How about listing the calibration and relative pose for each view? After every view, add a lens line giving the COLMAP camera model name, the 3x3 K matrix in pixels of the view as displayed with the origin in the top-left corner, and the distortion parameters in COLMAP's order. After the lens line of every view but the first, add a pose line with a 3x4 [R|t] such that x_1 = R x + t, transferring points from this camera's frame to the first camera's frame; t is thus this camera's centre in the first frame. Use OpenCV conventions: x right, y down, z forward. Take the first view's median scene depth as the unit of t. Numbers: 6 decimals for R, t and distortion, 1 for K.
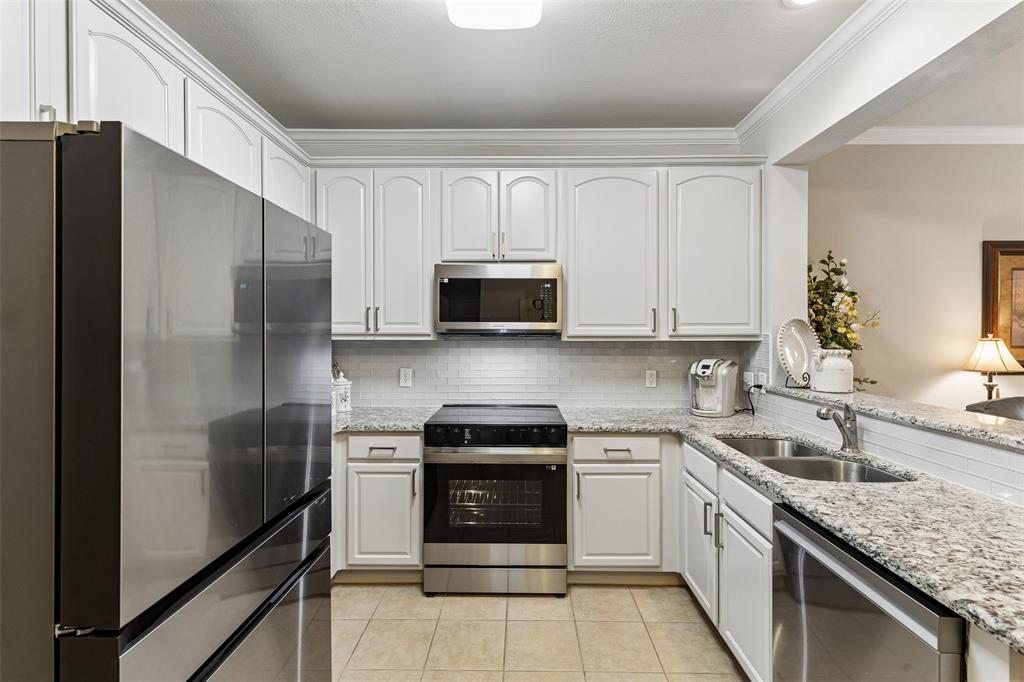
lens RADIAL K [[461.9, 0, 512.4], [0, 461.9, 336.2], [0, 0, 1]] dist [0.005390, -0.001460]
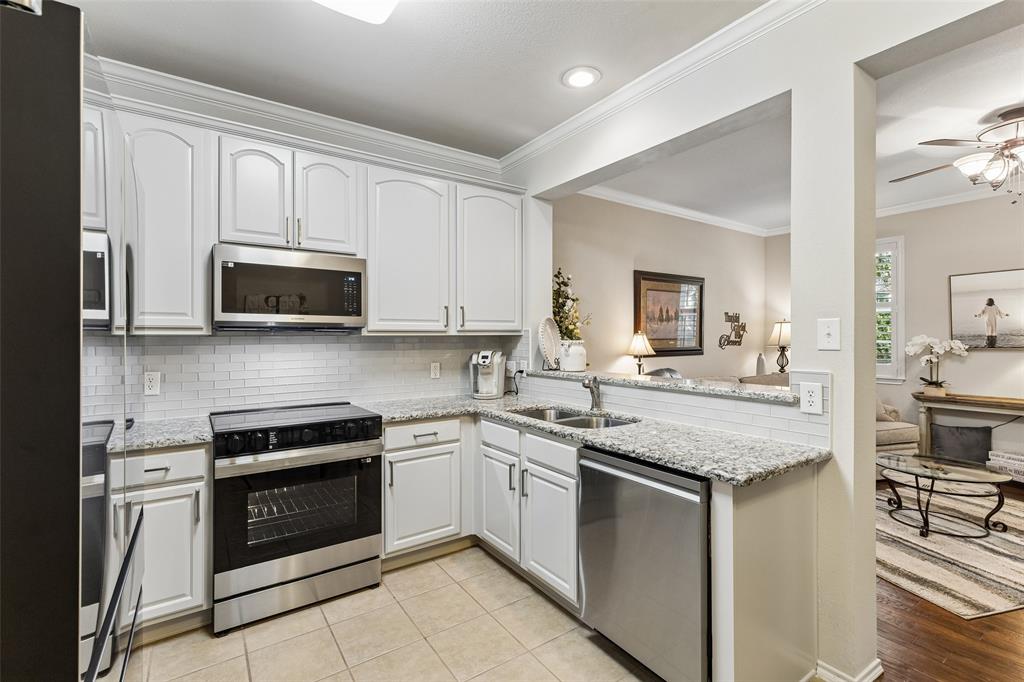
lens RADIAL K [[461.9, 0, 509.4], [0, 461.9, 337.6], [0, 0, 1]] dist [0.005390, -0.001460]
pose [[0.815449, -0.003656, 0.578817, -0.234239], [0.007367, 0.999965, -0.004063, 0.023629], [-0.578782, 0.007577, 0.815447, 0.001134]]
